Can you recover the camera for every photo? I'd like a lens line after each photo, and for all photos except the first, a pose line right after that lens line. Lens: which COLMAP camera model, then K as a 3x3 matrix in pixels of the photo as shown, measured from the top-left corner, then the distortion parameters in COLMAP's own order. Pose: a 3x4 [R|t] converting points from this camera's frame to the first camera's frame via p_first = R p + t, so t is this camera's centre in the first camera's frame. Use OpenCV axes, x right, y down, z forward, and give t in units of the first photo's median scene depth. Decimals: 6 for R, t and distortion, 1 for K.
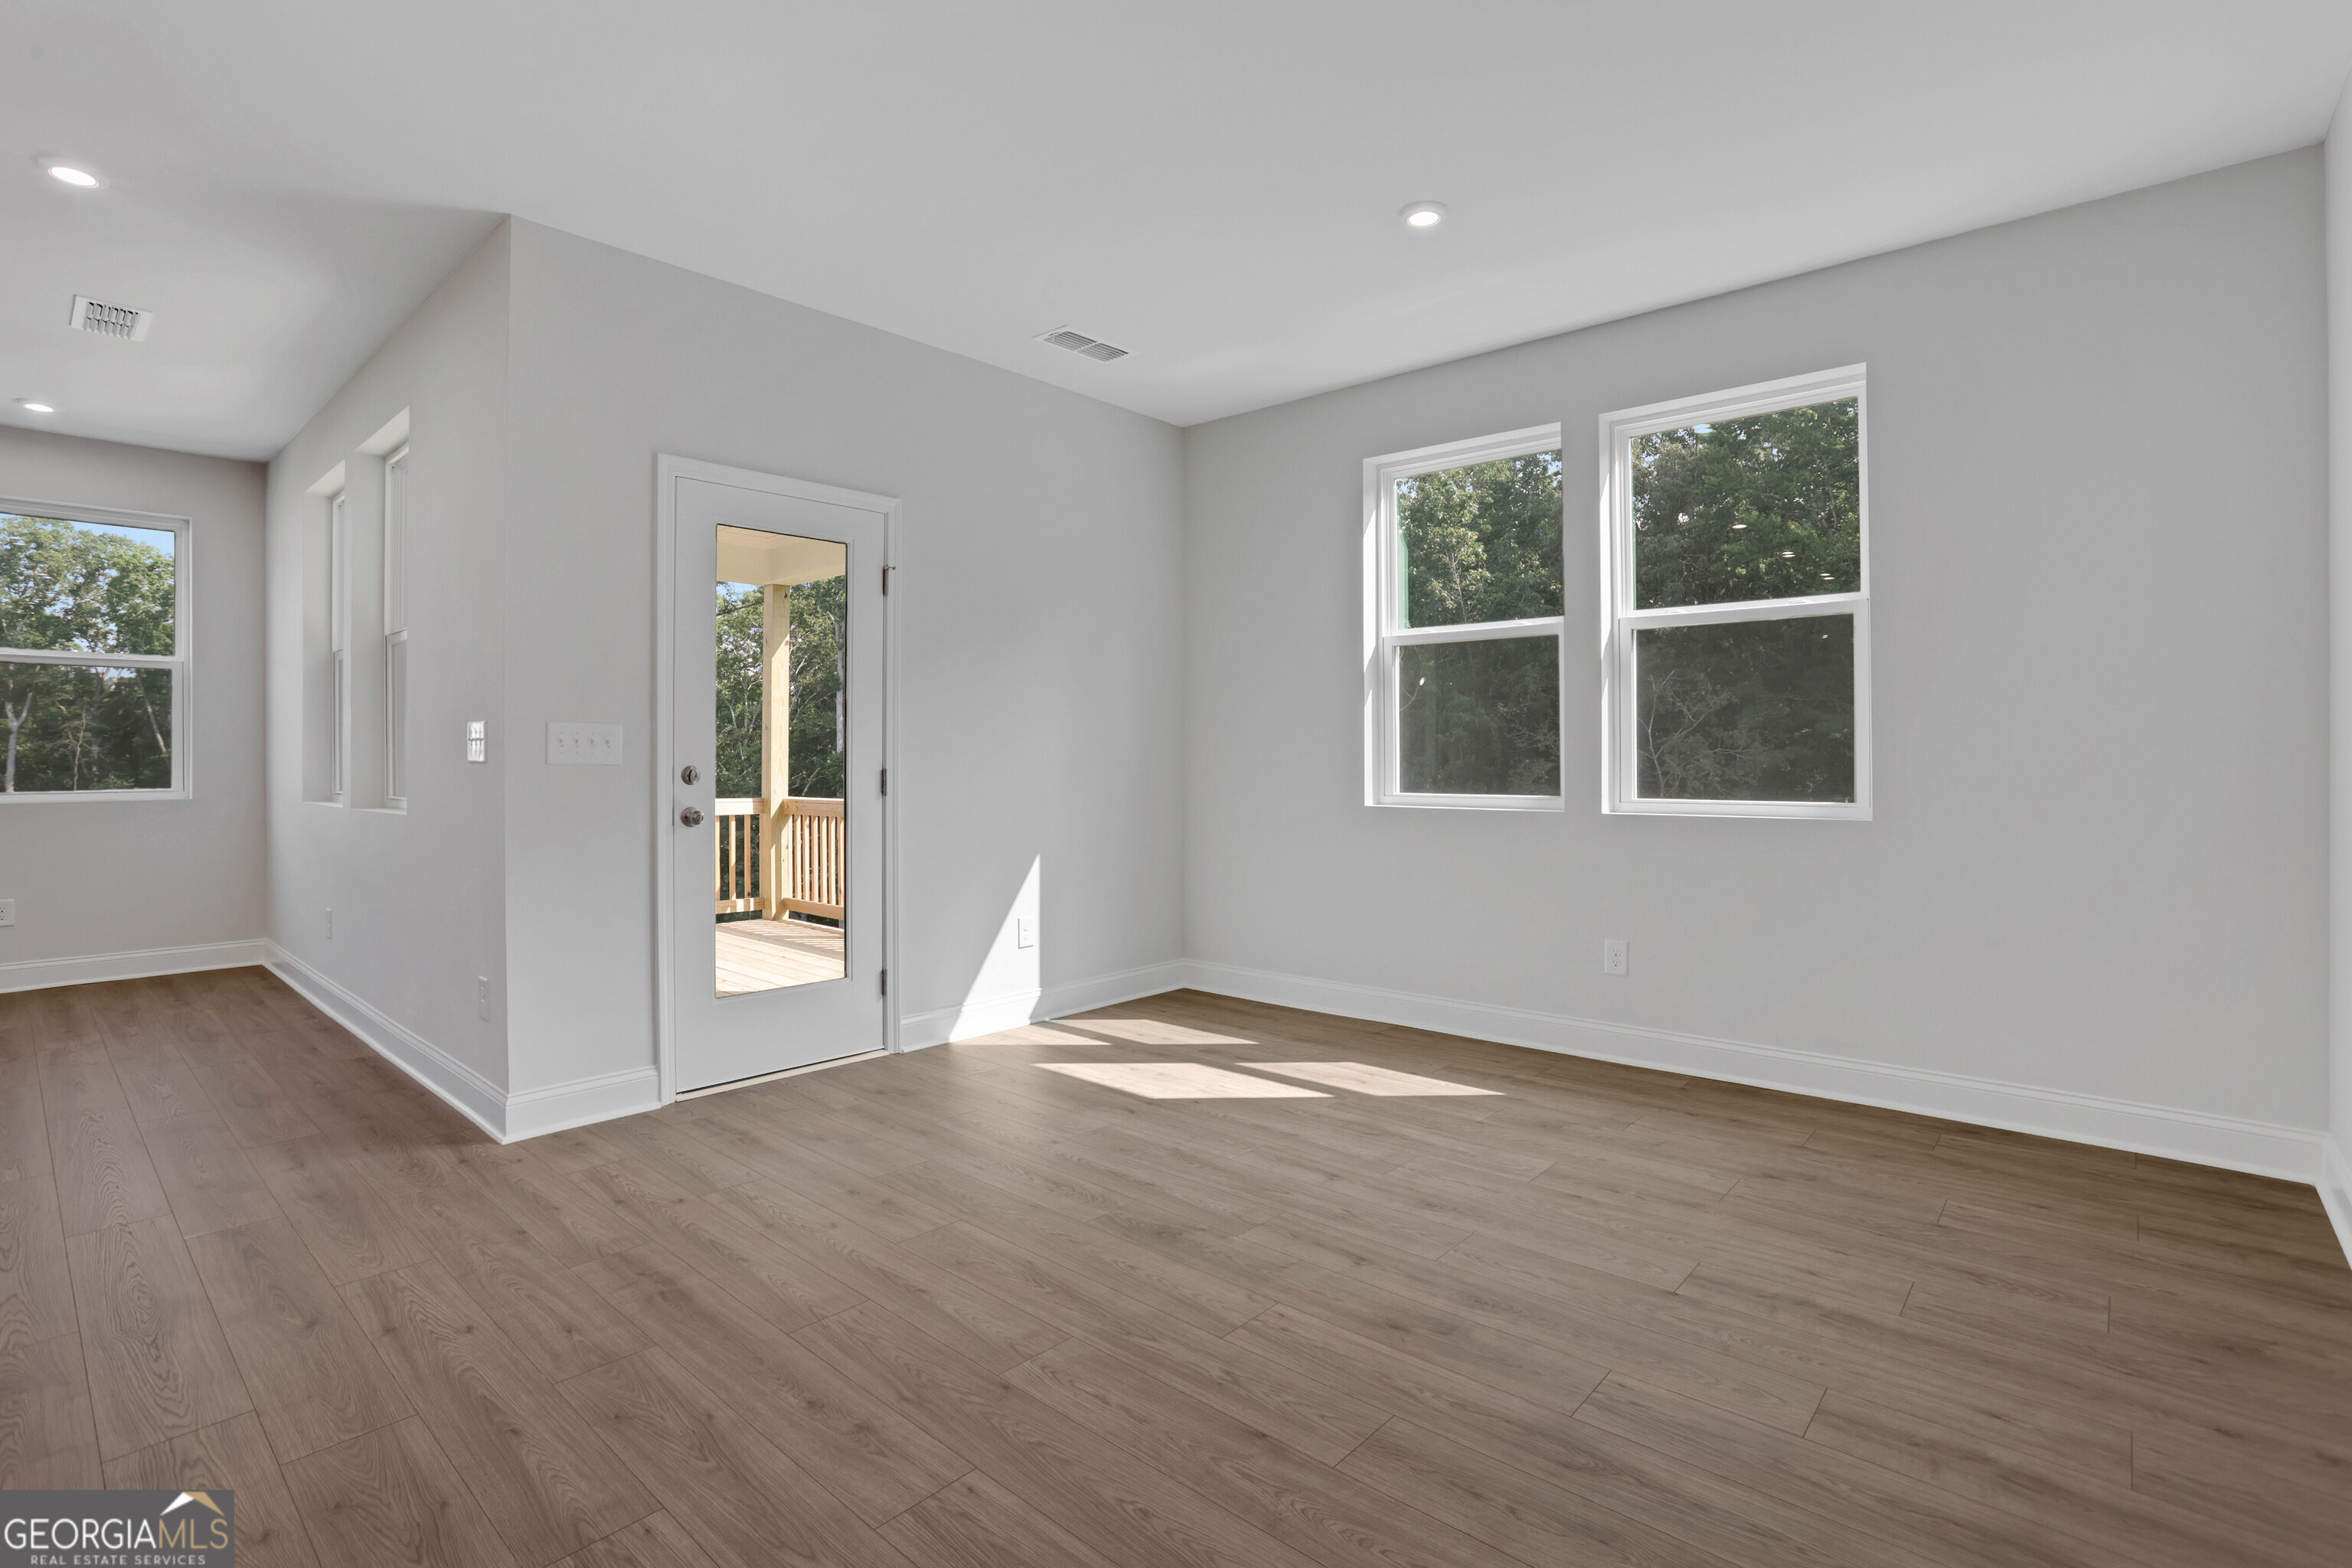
lens RADIAL K [[1099.8, 0, 1171.2], [0, 1099.8, 751.1], [0, 0, 1]] dist [0.033623, 0.000116]
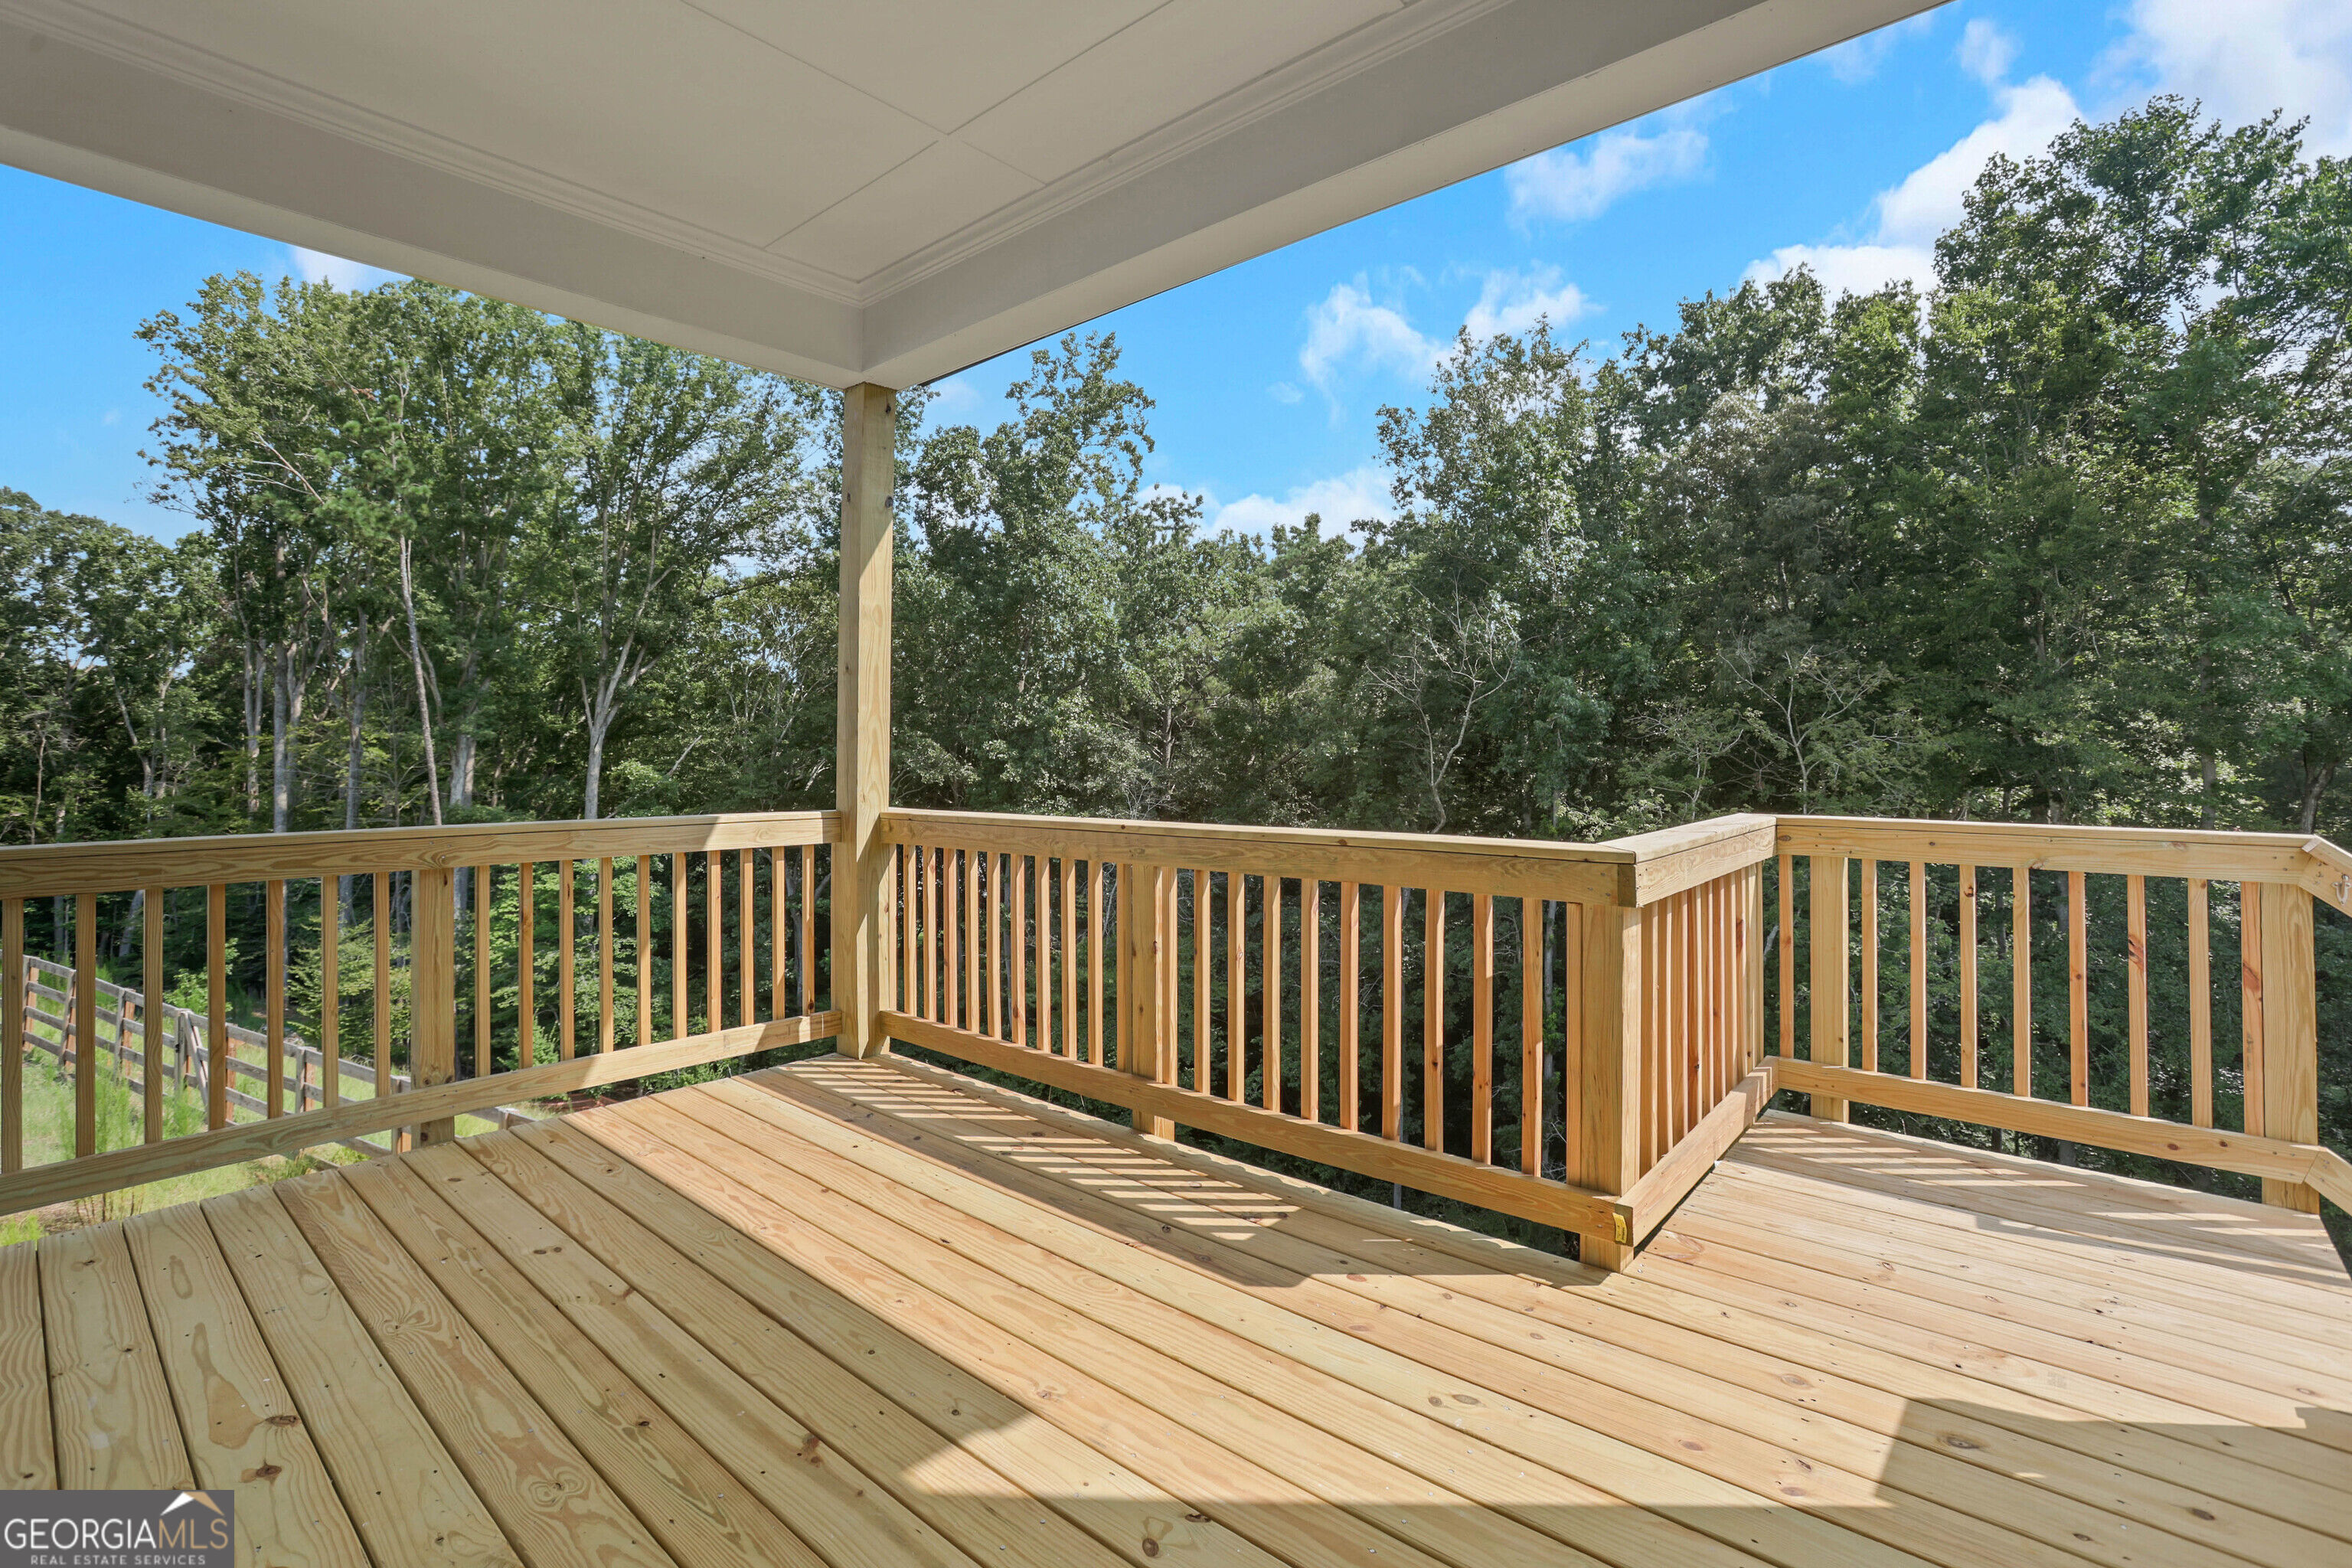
lens RADIAL K [[1052.9, 0, 1178.8], [0, 1052.9, 751.3], [0, 0, 1]] dist [0.000125, 0.000124]
pose [[0.999647, -0.002341, 0.026471, -0.065270], [0.002163, 0.999975, 0.006754, 0.003615], [-0.026486, -0.006694, 0.999627, 0.148917]]
